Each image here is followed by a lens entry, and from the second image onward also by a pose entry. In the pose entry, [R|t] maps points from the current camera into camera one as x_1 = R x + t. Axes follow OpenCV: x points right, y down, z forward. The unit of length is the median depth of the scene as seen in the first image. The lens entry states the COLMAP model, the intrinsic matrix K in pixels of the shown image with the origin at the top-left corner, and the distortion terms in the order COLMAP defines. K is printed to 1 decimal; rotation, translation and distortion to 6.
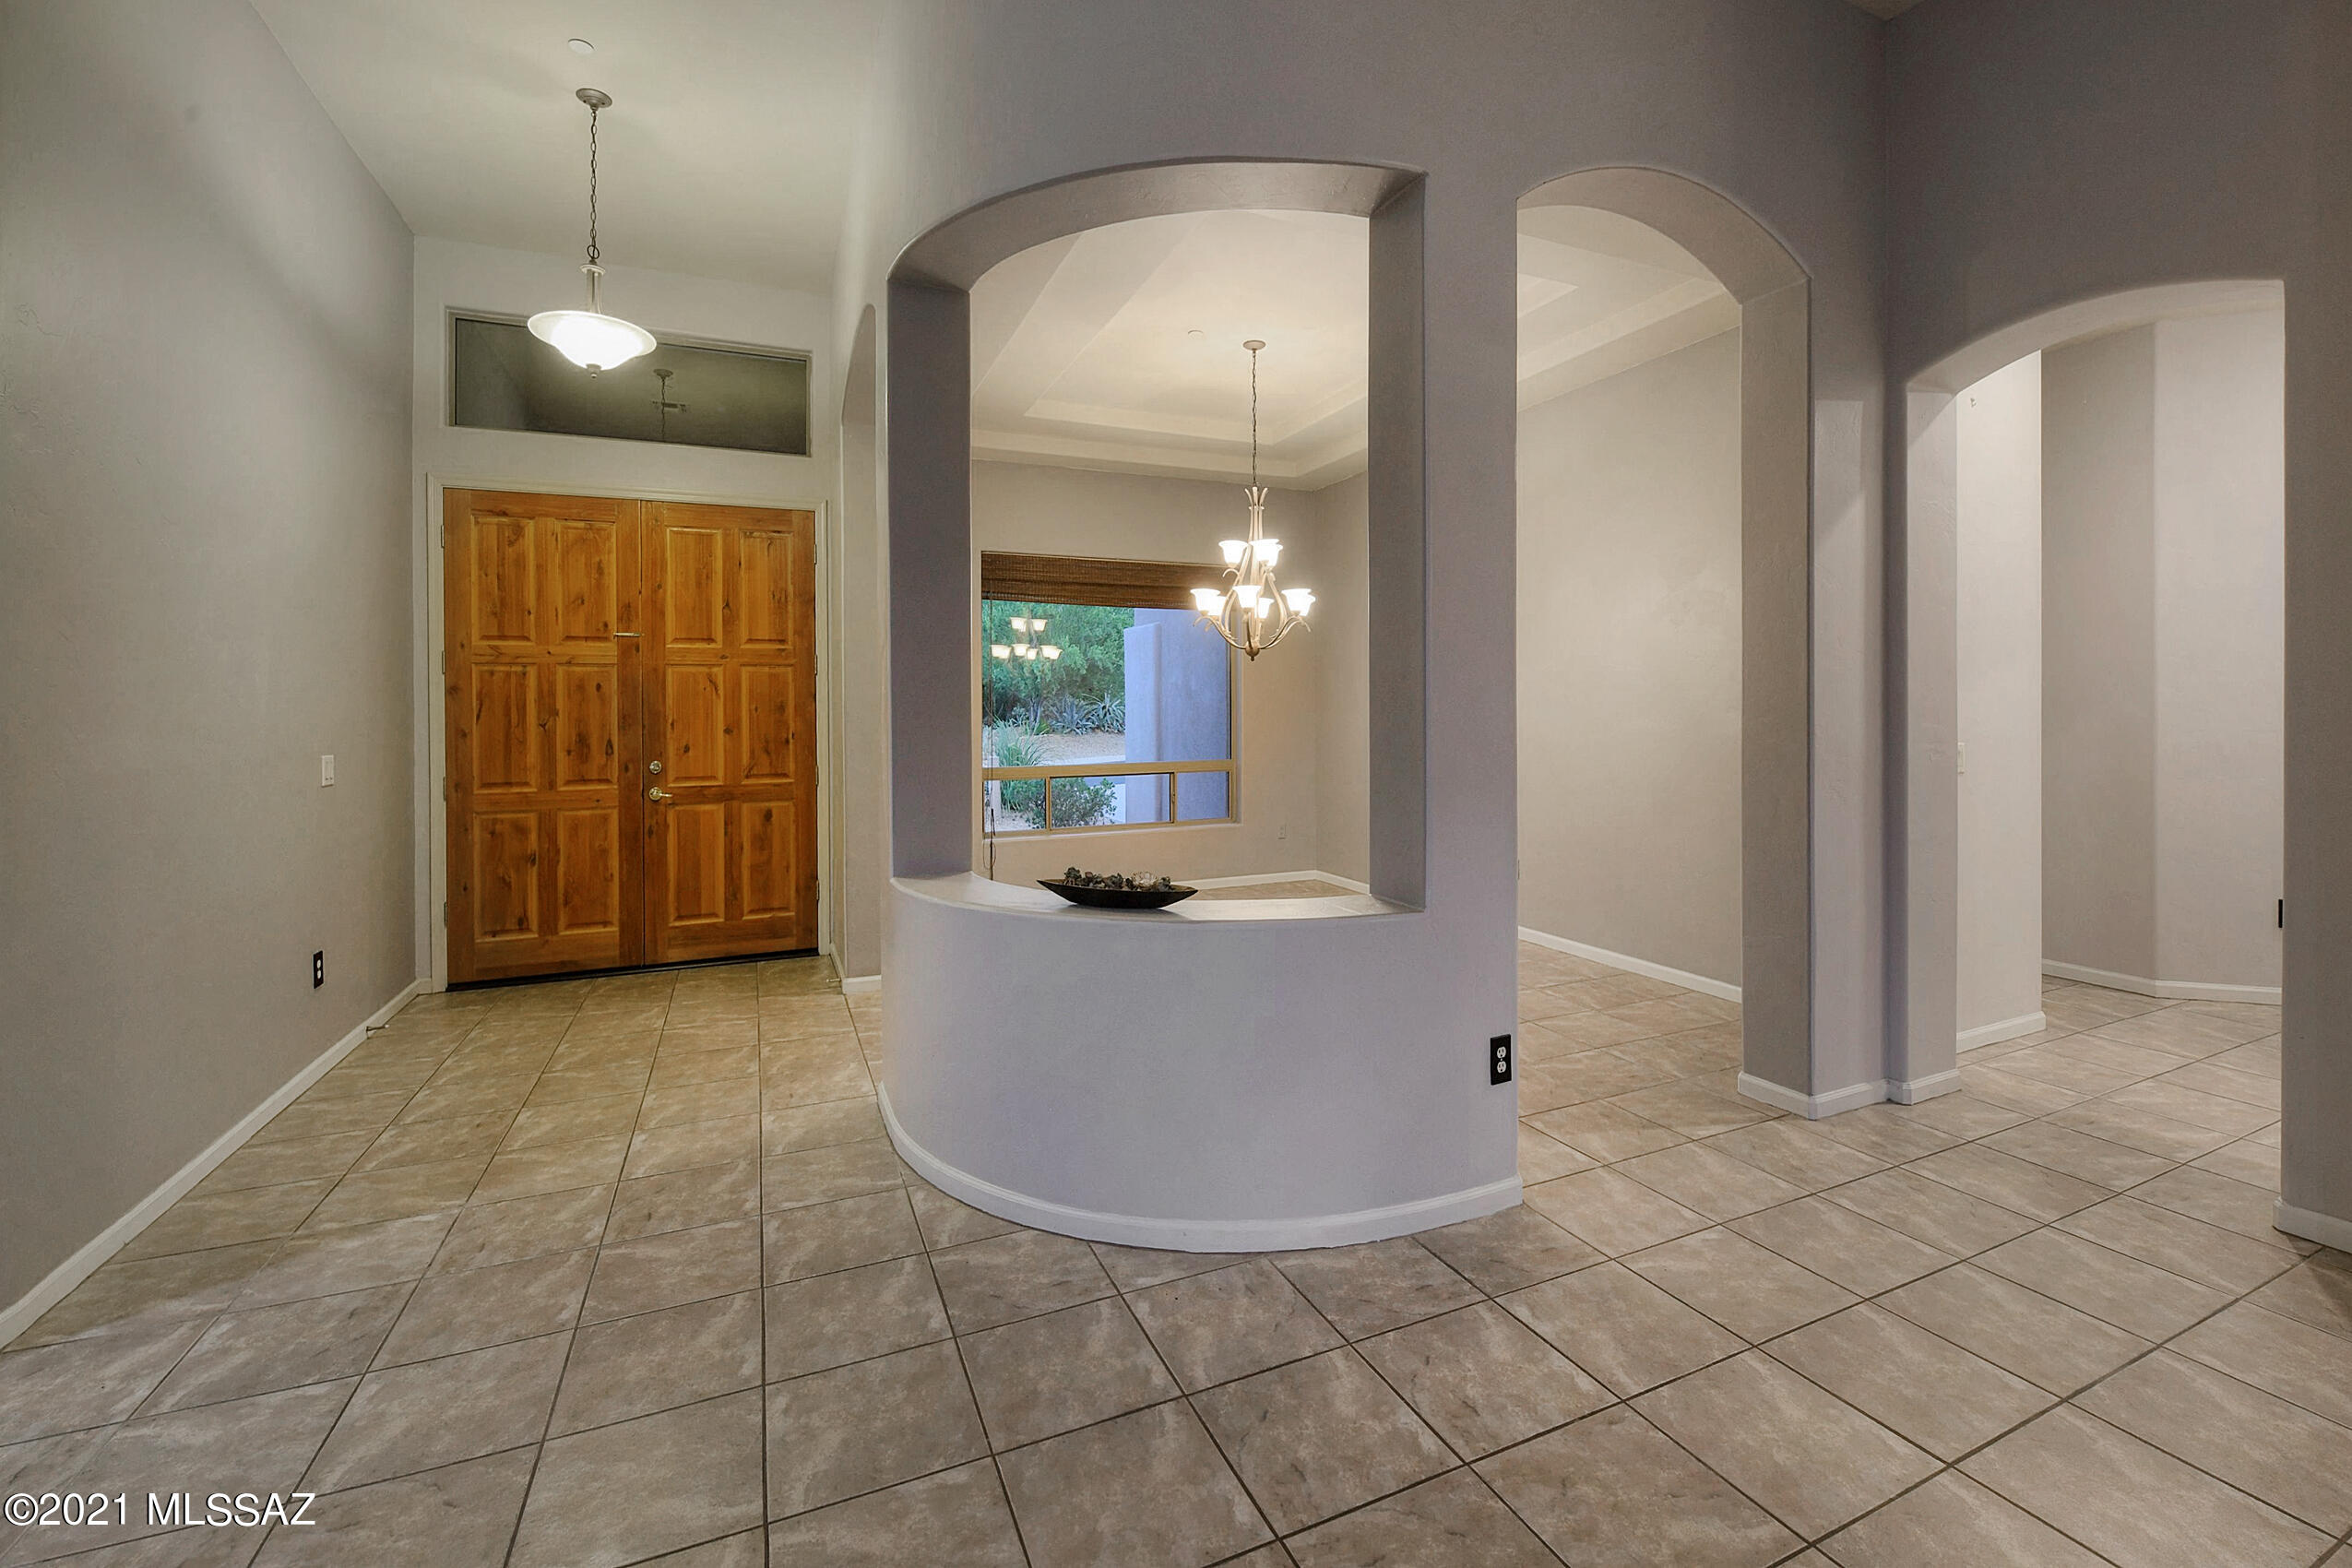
lens RADIAL K [[991.6, 0, 1142.7], [0, 991.6, 707.6], [0, 0, 1]] dist [-0.009937, -0.001403]
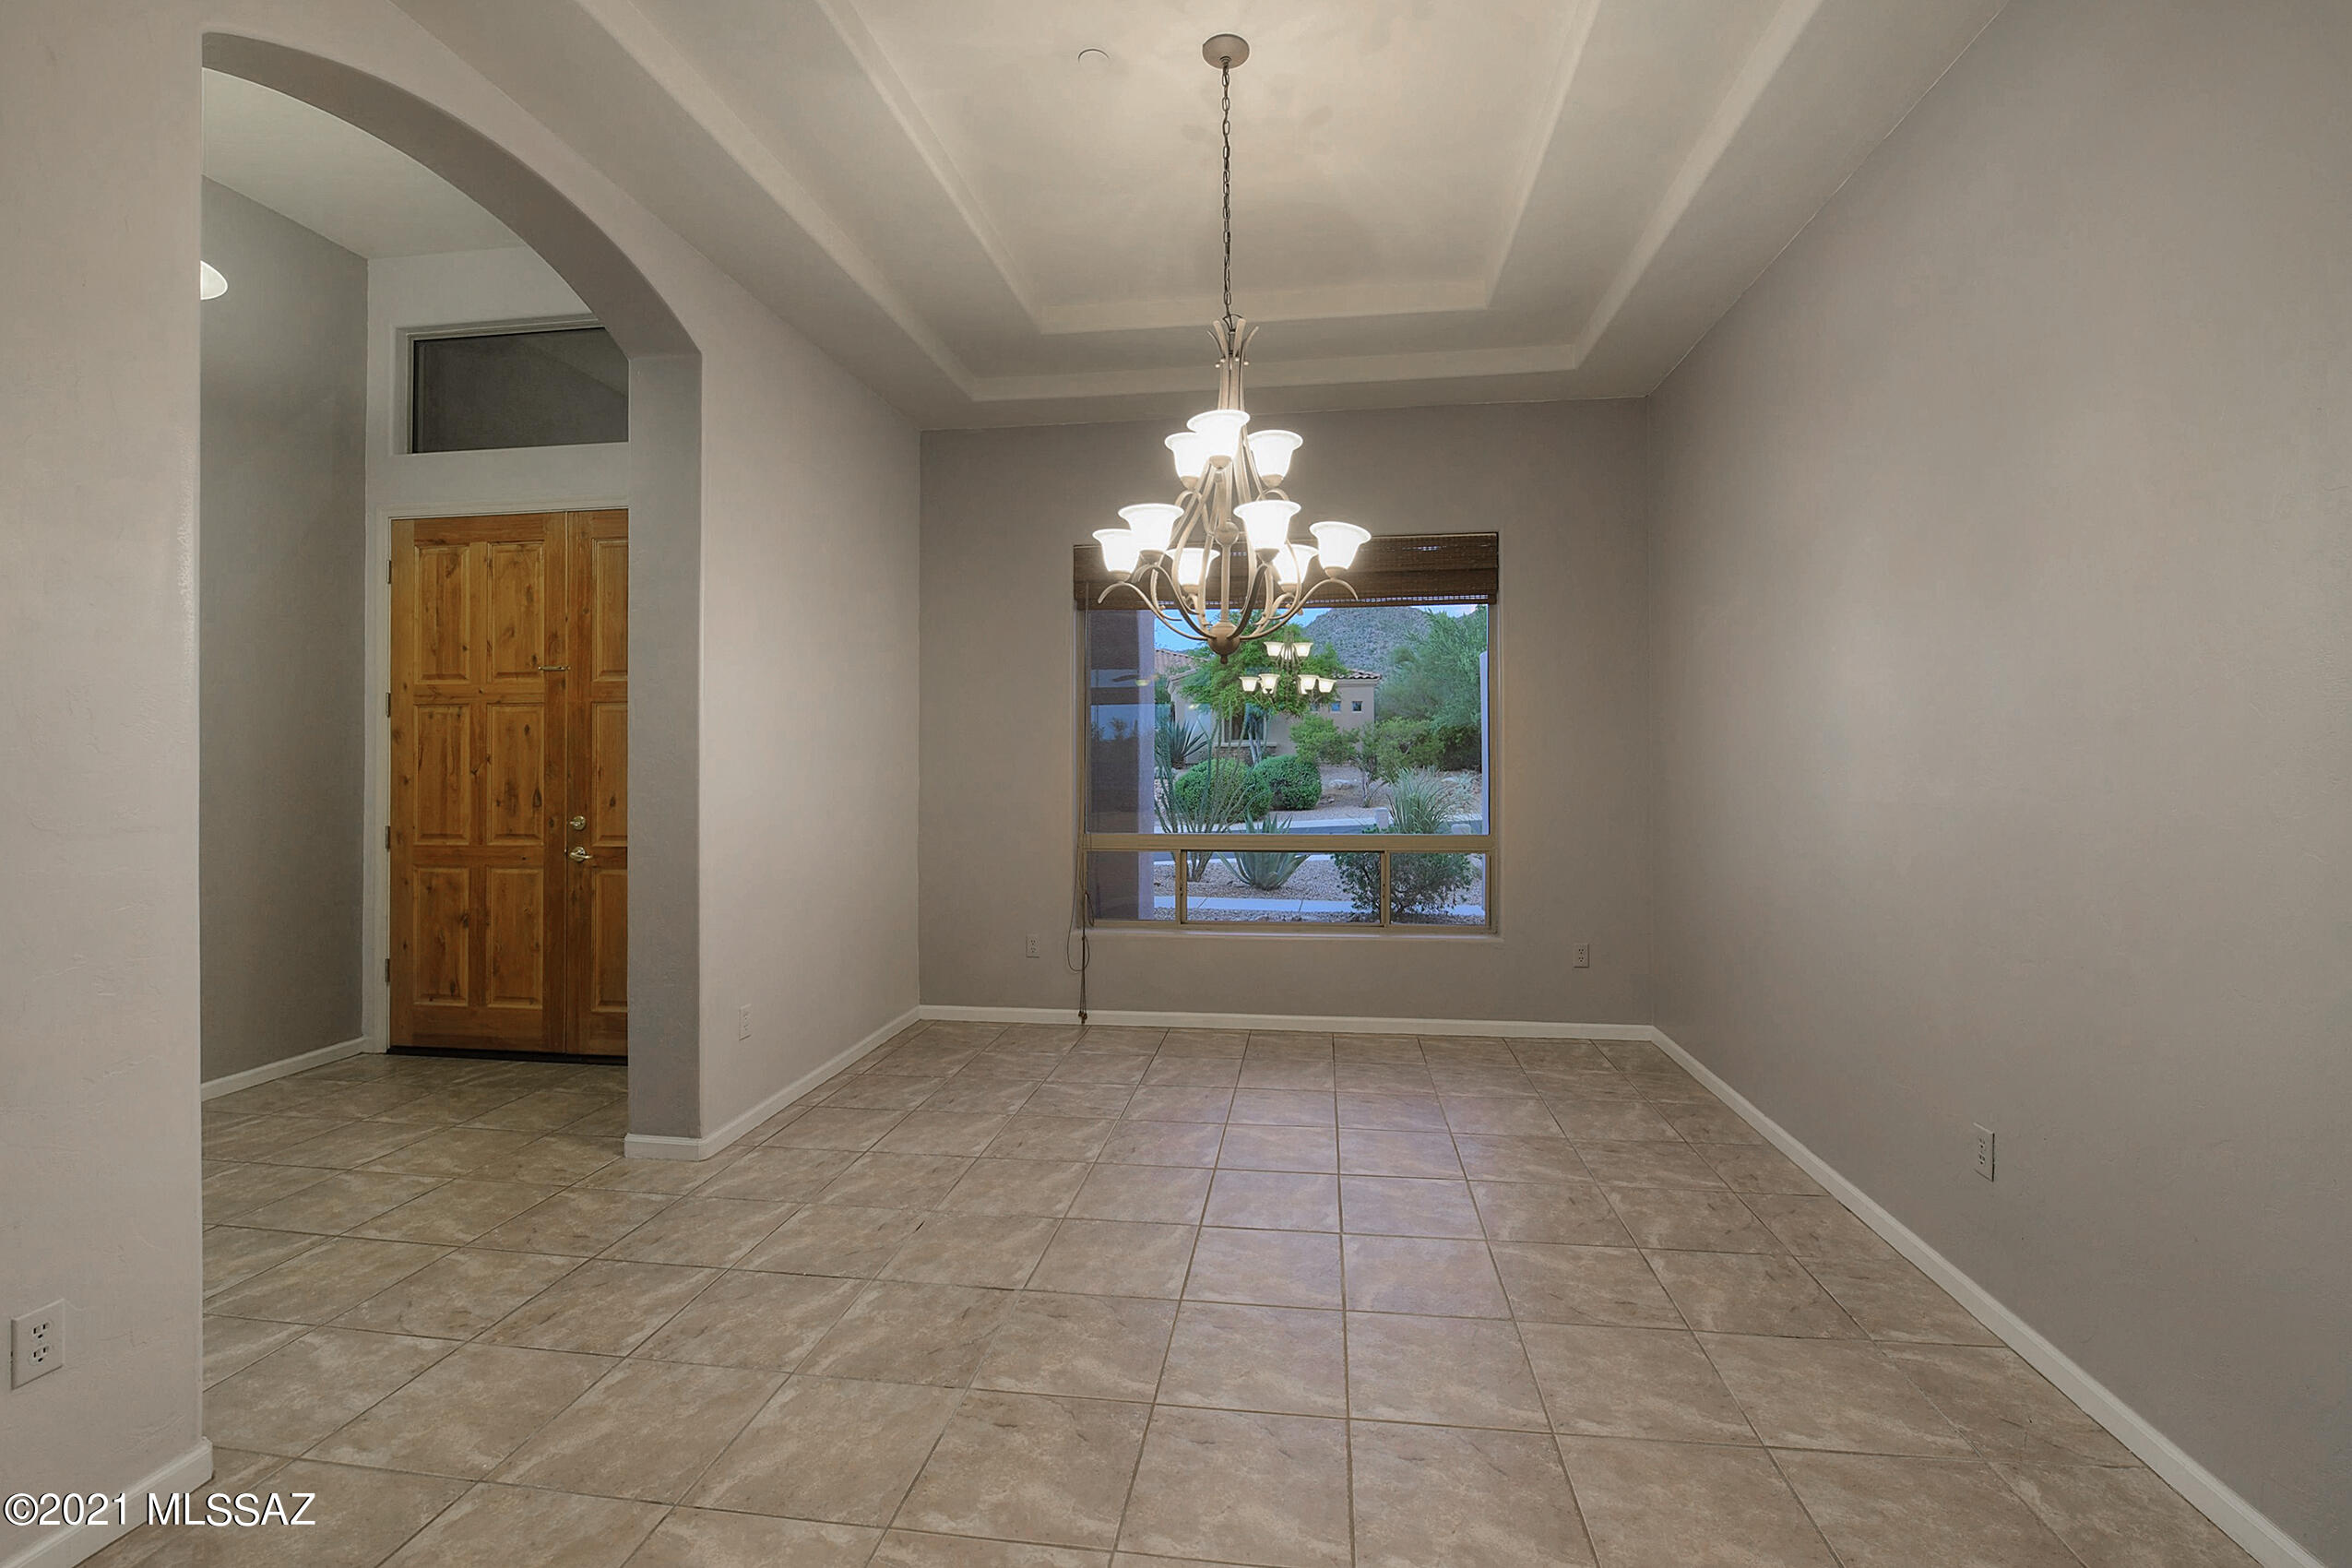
lens RADIAL K [[991.6, 0, 1125.9], [0, 991.6, 746.0], [0, 0, 1]] dist [-0.009937, -0.001403]
pose [[0.840349, -0.000586, -0.542045, 0.371016], [0.000463, 1.000000, -0.000362, -0.005370], [0.542045, 0.000053, 0.840349, 0.549280]]
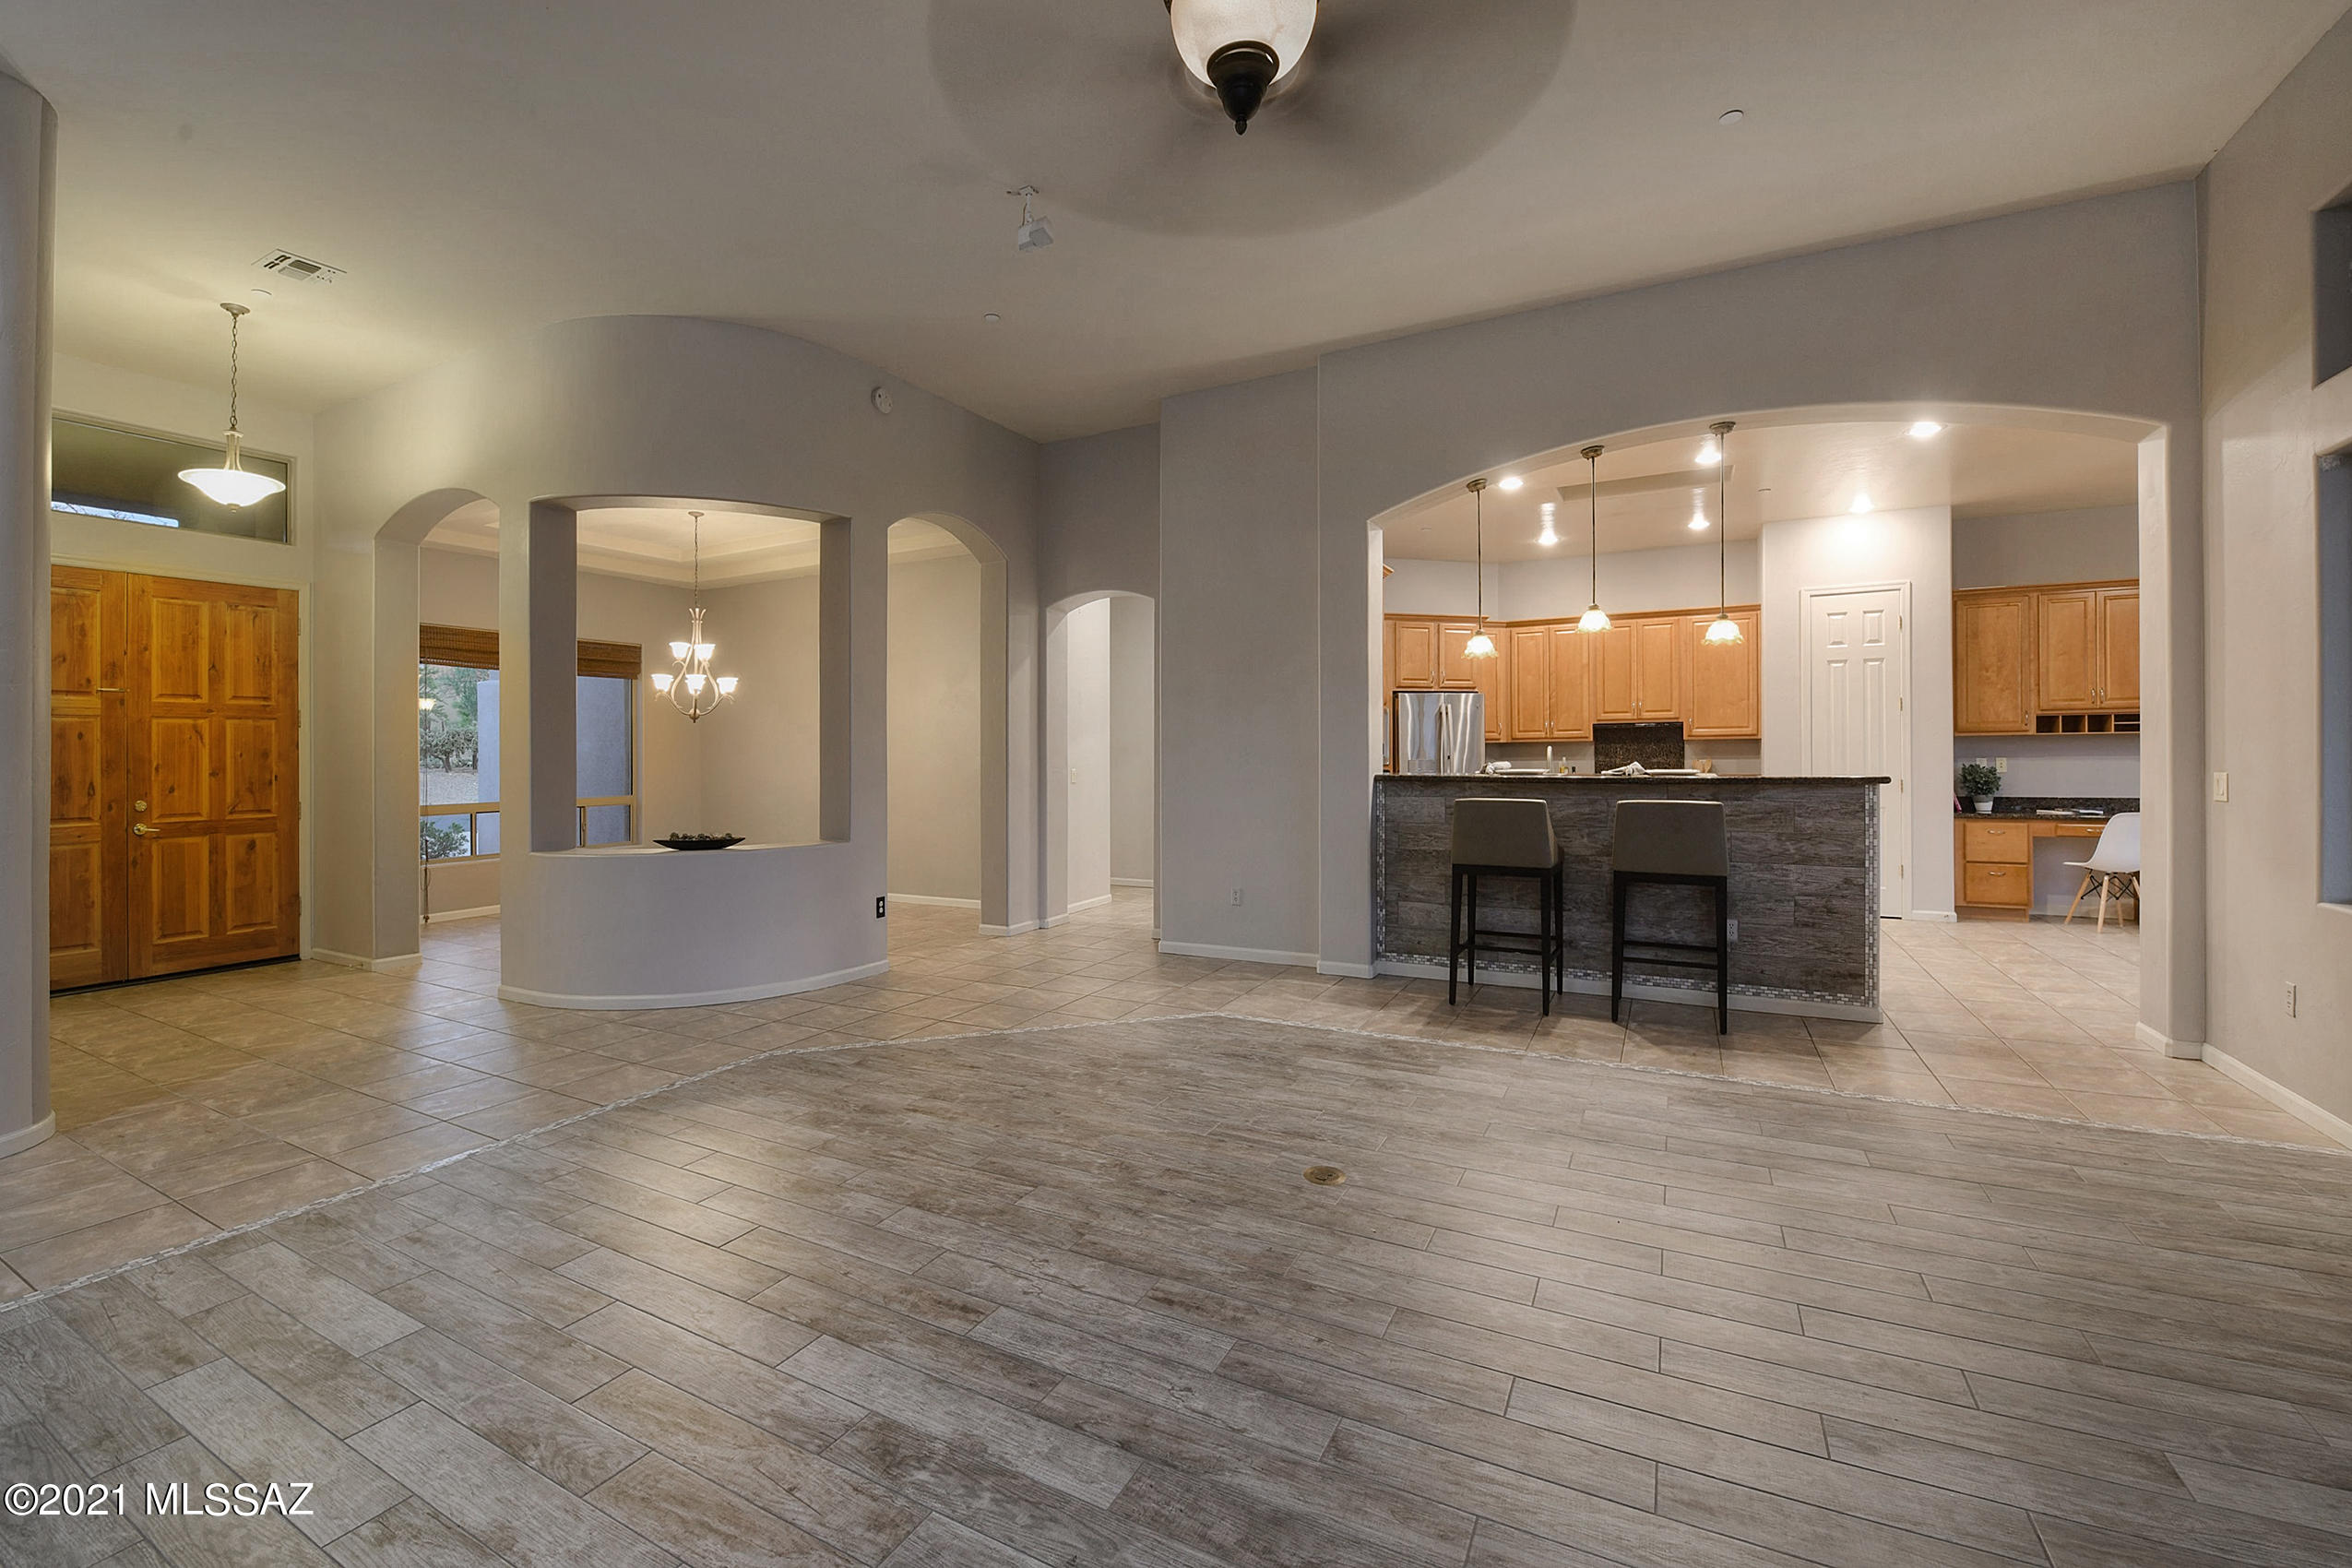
lens RADIAL K [[991.6, 0, 1244.1], [0, 991.6, 734.9], [0, 0, 1]] dist [-0.009937, -0.001403]
pose [[0.708826, 0.010968, 0.705298, -0.392275], [0.003946, 0.999802, -0.019513, 0.004891], [-0.705373, 0.016615, 0.708642, -0.722452]]
